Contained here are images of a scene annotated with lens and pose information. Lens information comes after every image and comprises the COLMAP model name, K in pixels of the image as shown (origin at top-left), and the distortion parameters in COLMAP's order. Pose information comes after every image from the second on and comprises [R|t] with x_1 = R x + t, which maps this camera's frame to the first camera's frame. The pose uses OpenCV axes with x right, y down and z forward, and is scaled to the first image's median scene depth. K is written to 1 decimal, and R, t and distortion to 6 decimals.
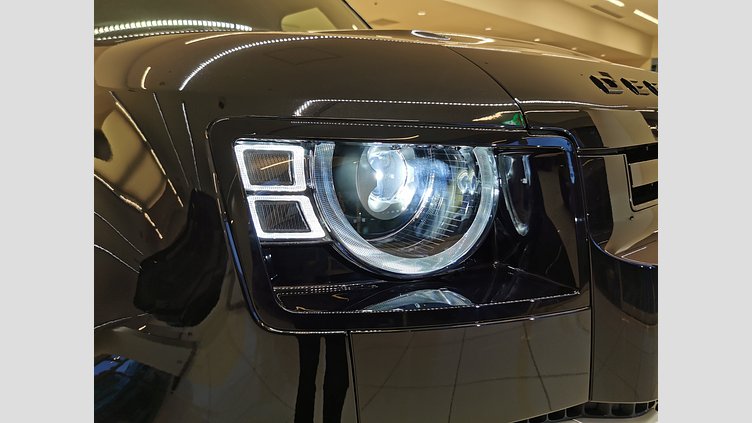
lens RADIAL K [[448.8, 0, 376.0], [0, 448.8, 211.5], [0, 0, 1]] dist [-0.007900, -0.002458]
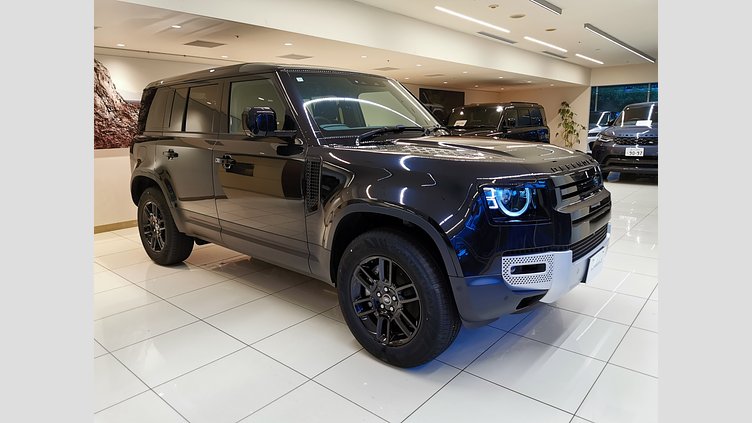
lens RADIAL K [[448.8, 0, 376.0], [0, 448.8, 211.5], [0, 0, 1]] dist [-0.007900, -0.002458]
pose [[0.996104, -0.020418, 0.085791, -1.617481], [0.022236, 0.999547, -0.020288, 0.147368], [-0.085338, 0.022117, 0.996107, -3.224267]]
